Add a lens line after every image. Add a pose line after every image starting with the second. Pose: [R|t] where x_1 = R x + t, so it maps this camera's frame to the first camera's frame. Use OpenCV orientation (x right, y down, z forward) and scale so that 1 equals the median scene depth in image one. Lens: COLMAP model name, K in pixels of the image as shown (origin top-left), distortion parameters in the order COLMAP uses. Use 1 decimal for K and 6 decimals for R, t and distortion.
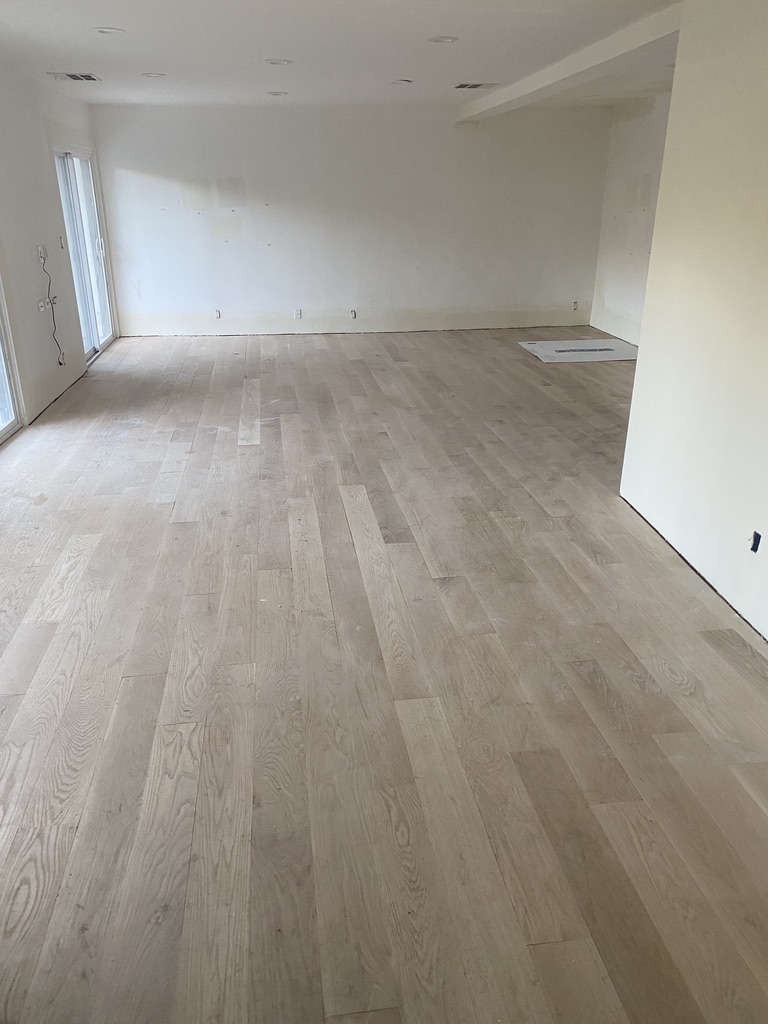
lens RADIAL K [[781.7, 0, 379.3], [0, 781.7, 515.2], [0, 0, 1]] dist [-0.018103, 0.039404]
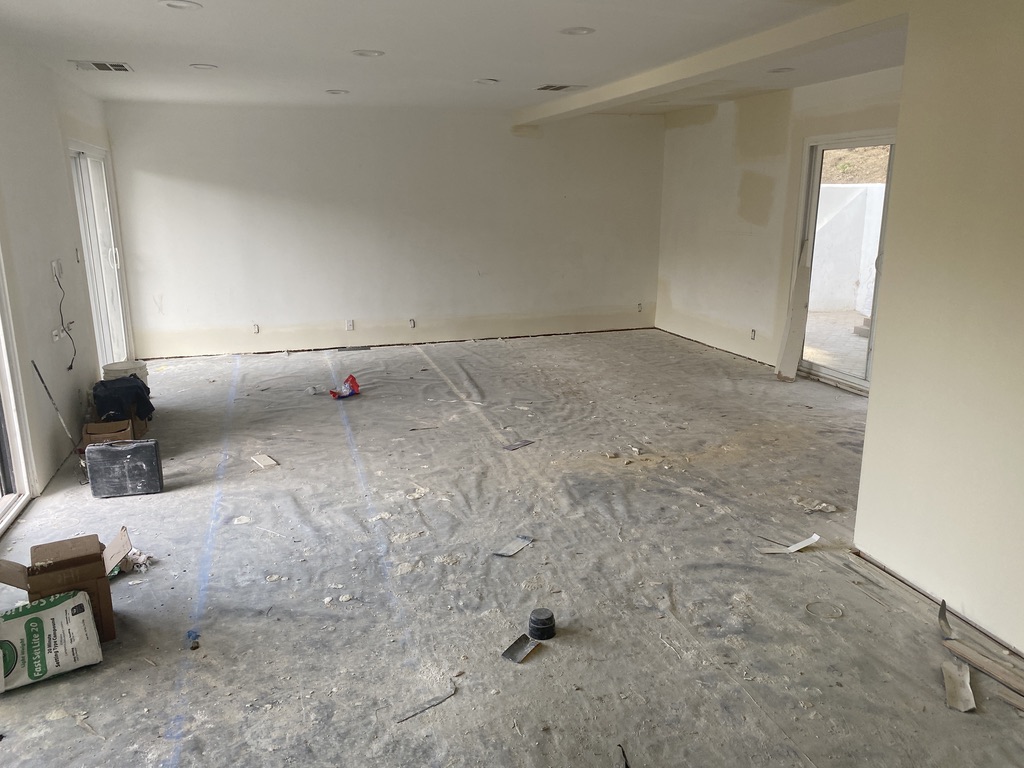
lens RADIAL K [[781.7, 0, 518.7], [0, 781.7, 384.8], [0, 0, 1]] dist [-0.018103, 0.039404]
pose [[0.981759, -0.047560, 0.184086, -0.106309], [0.075239, 0.986356, -0.146427, -0.059643], [-0.174610, 0.157607, 0.971942, 0.141910]]
